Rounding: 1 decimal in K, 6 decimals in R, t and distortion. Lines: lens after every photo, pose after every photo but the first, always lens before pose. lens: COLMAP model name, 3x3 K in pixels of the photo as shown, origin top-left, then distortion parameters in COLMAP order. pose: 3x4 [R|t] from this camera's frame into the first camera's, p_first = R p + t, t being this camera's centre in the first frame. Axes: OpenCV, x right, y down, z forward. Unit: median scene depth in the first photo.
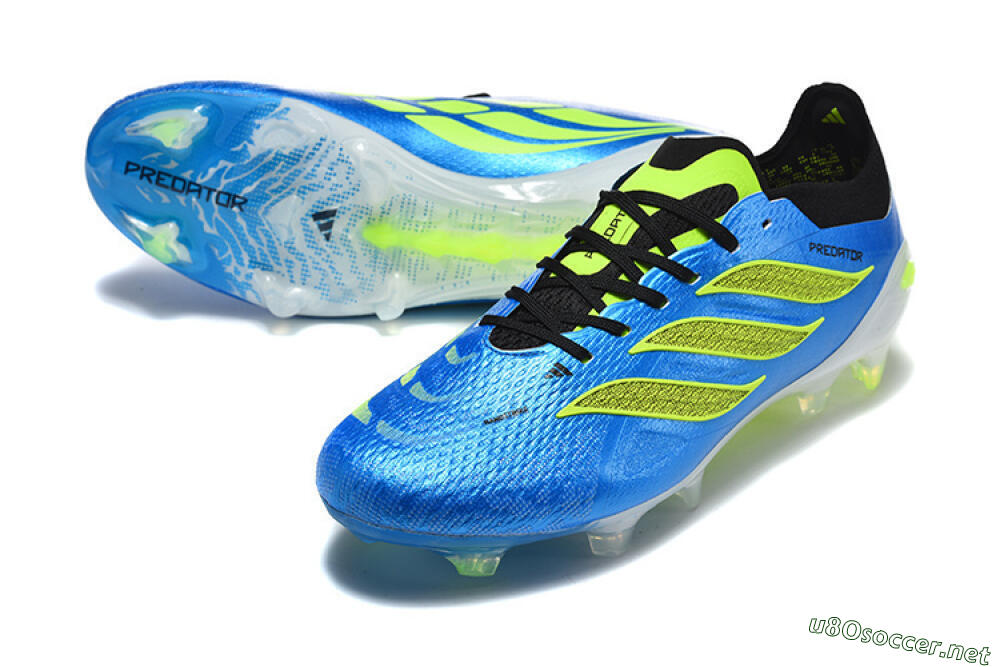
lens RADIAL K [[2660.9, 0, 500.0], [0, 2660.9, 333.5], [0, 0, 1]] dist [0.016089, 0.431259]
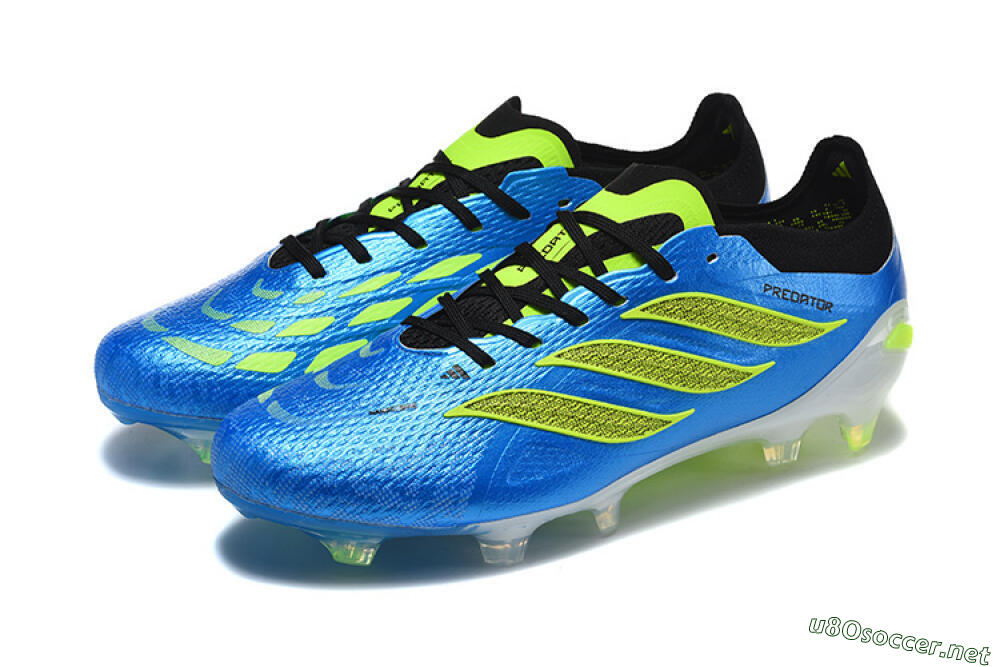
lens RADIAL K [[2660.9, 0, 500.0], [0, 2660.9, 333.5], [0, 0, 1]] dist [0.016089, 0.431259]
pose [[0.968643, 0.097542, -0.228511, 0.261422], [-0.111465, 0.992569, -0.048806, 0.045639], [0.222052, 0.072746, 0.972317, 0.018168]]
